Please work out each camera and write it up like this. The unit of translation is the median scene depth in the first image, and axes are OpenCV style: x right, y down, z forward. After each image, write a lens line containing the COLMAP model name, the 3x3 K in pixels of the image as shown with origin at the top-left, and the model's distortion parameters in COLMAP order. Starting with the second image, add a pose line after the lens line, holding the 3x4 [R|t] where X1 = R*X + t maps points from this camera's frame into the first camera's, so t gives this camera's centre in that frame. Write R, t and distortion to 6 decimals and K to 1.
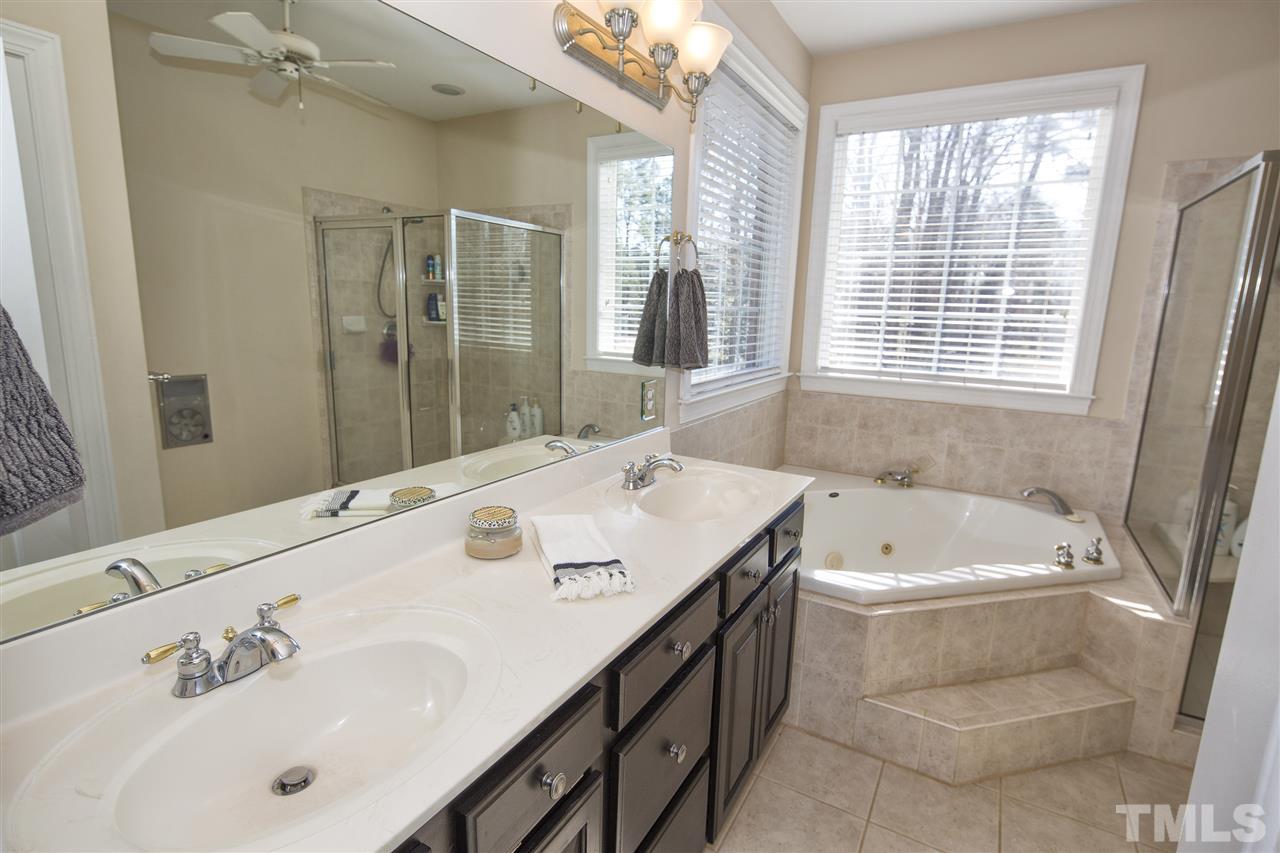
lens RADIAL K [[620.3, 0, 638.7], [0, 620.3, 423.4], [0, 0, 1]] dist [0.000210, -0.001756]
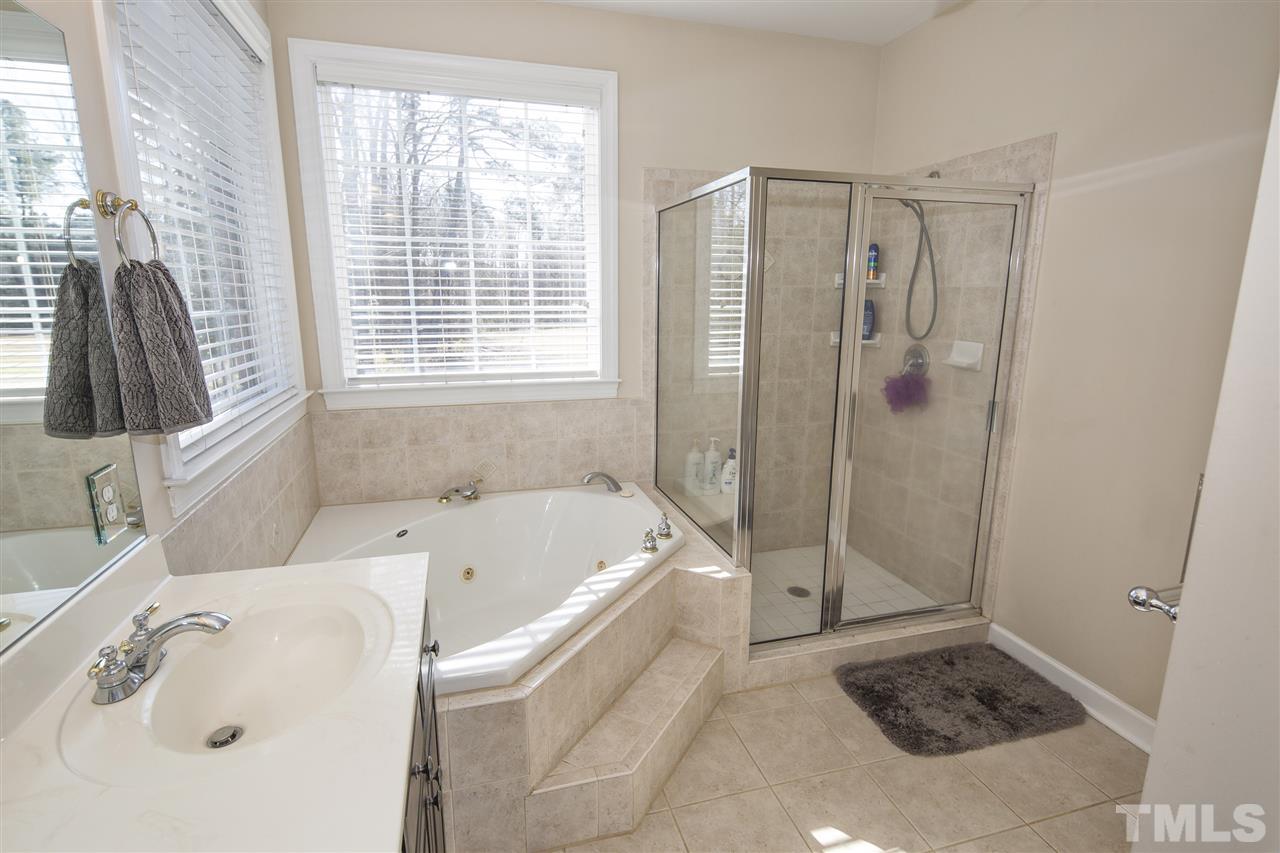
lens RADIAL K [[620.3, 0, 636.4], [0, 620.3, 425.9], [0, 0, 1]] dist [0.000210, -0.001756]
pose [[0.696302, -0.172096, 0.696811, -0.021626], [0.147456, 0.984420, 0.095780, -0.069492], [-0.702439, 0.036057, 0.710830, 0.226061]]
